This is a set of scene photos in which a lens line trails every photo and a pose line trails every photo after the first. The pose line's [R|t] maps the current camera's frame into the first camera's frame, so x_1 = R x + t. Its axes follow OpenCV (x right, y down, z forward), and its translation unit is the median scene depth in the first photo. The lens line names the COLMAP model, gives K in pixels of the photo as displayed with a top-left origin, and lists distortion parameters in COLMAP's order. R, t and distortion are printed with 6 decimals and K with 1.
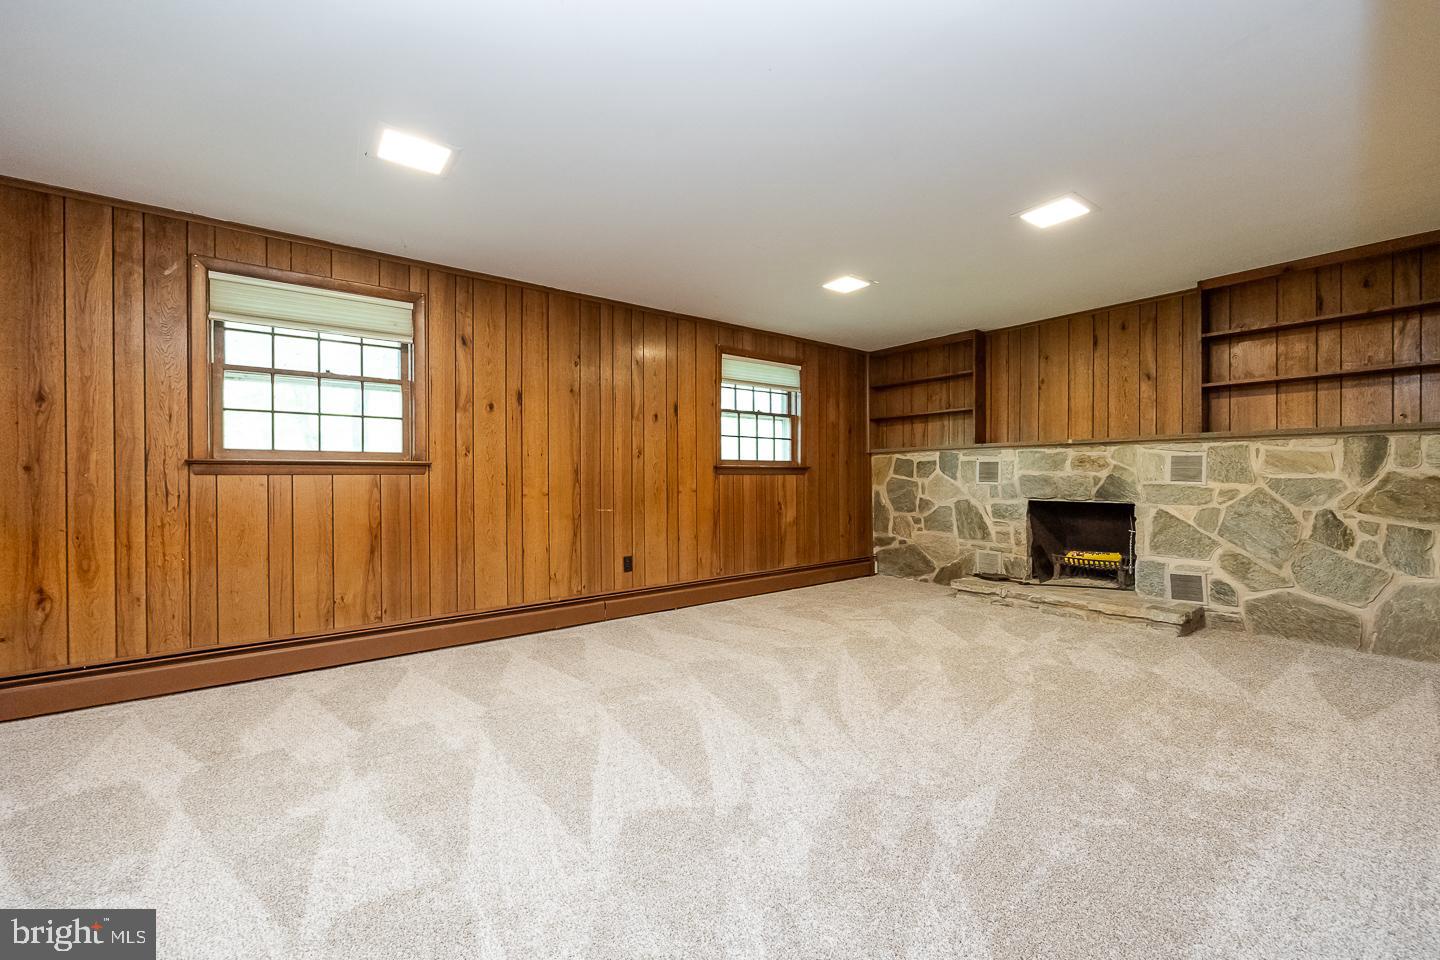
lens RADIAL K [[585.2, 0, 732.4], [0, 585.2, 481.9], [0, 0, 1]] dist [-0.002015, -0.000088]
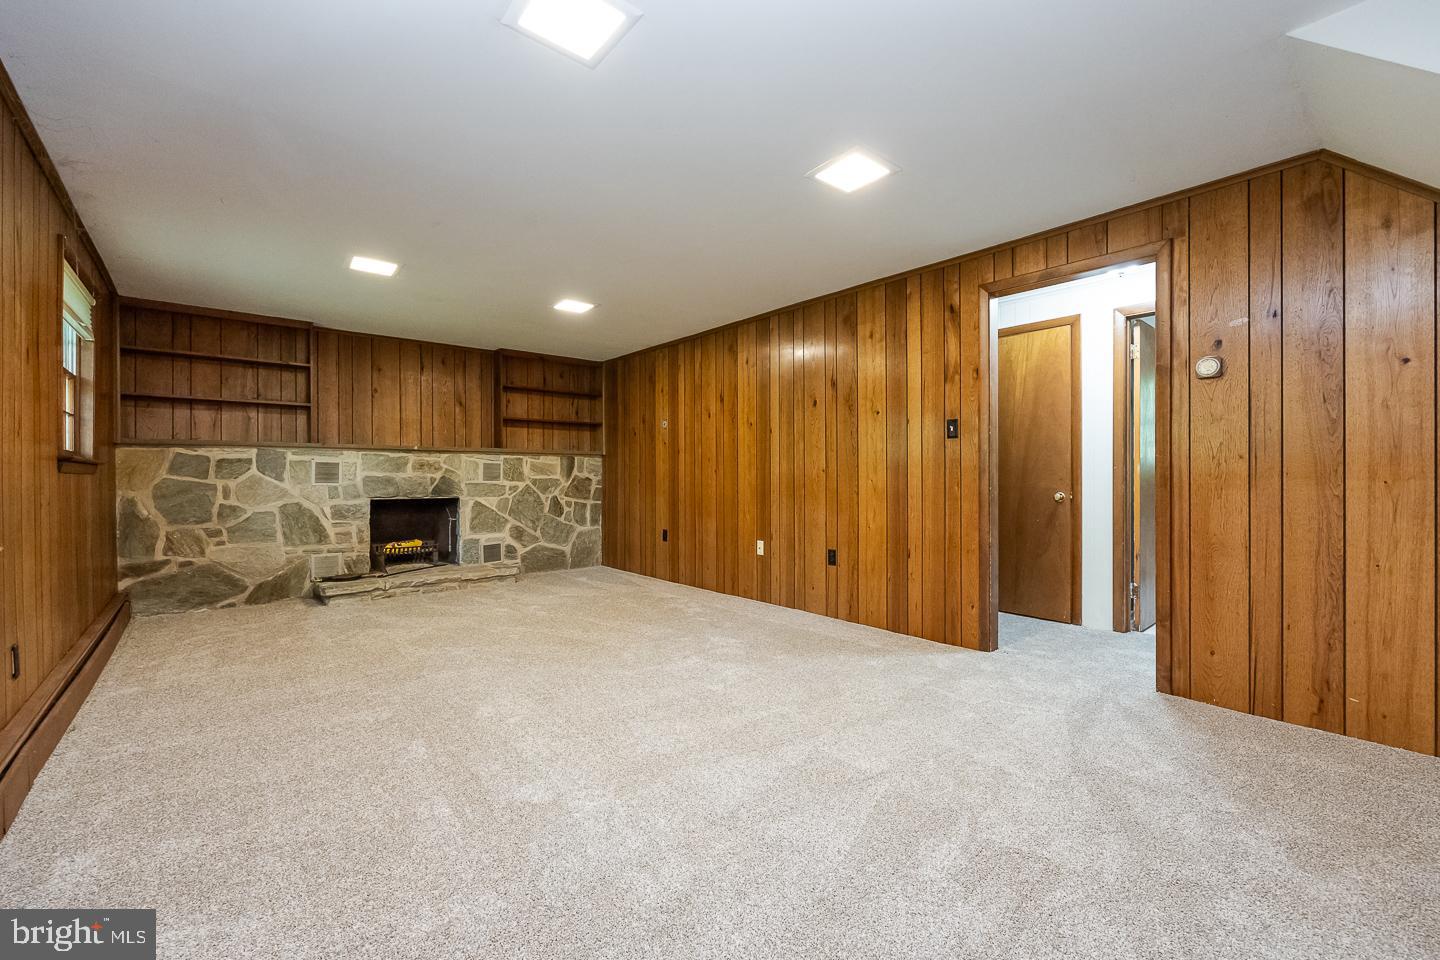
lens RADIAL K [[585.2, 0, 731.6], [0, 585.2, 478.6], [0, 0, 1]] dist [-0.002015, -0.000088]
pose [[-0.056968, 0.001070, 0.998375, -0.627860], [0.012419, 0.999923, -0.000363, 0.001494], [-0.998299, 0.012378, -0.056977, 0.417402]]
